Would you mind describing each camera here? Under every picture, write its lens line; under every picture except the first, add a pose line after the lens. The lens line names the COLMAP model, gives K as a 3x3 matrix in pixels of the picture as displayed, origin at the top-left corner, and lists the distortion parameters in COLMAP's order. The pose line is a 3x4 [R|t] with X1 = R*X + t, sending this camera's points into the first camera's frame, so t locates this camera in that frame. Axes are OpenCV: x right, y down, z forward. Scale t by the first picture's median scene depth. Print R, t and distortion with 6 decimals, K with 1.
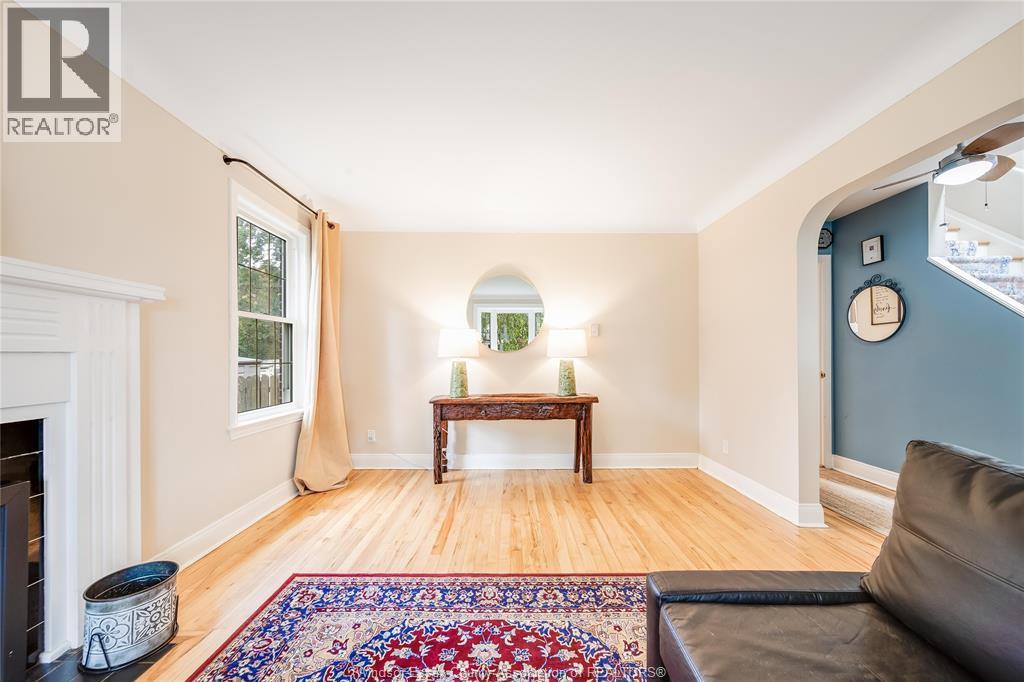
lens RADIAL K [[361.3, 0, 512.1], [0, 361.3, 351.9], [0, 0, 1]] dist [-0.001996, -0.000391]
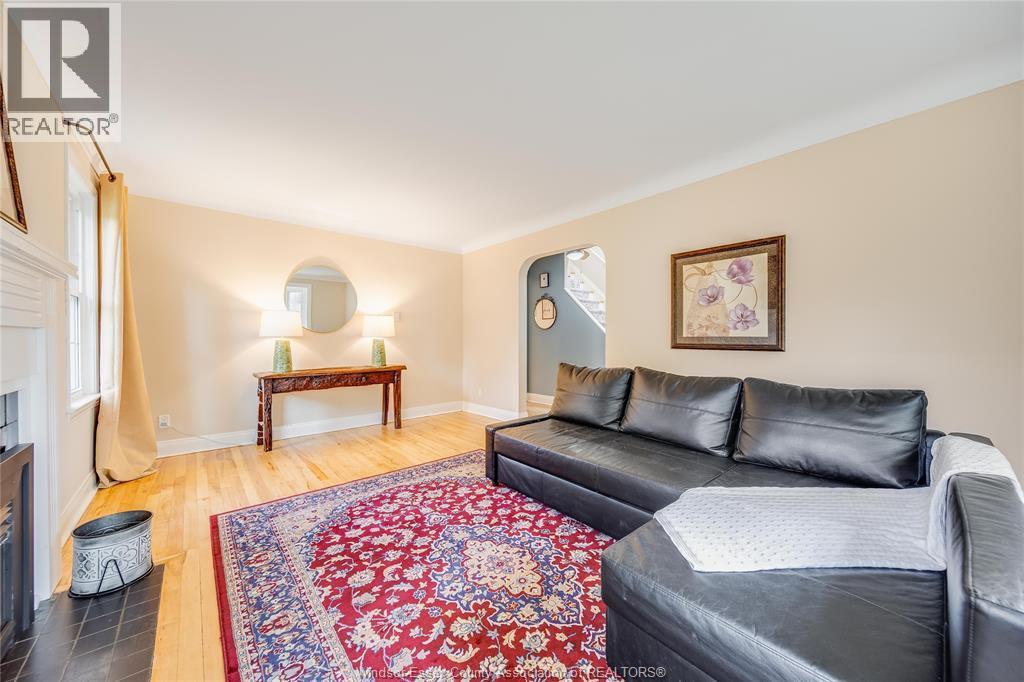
lens RADIAL K [[361.3, 0, 511.2], [0, 361.3, 338.1], [0, 0, 1]] dist [-0.001996, -0.000391]
pose [[0.755301, 0.001656, 0.655376, -0.406298], [-0.008457, 0.999938, 0.007219, 0.006451], [-0.655324, -0.010995, 0.755268, -0.346488]]
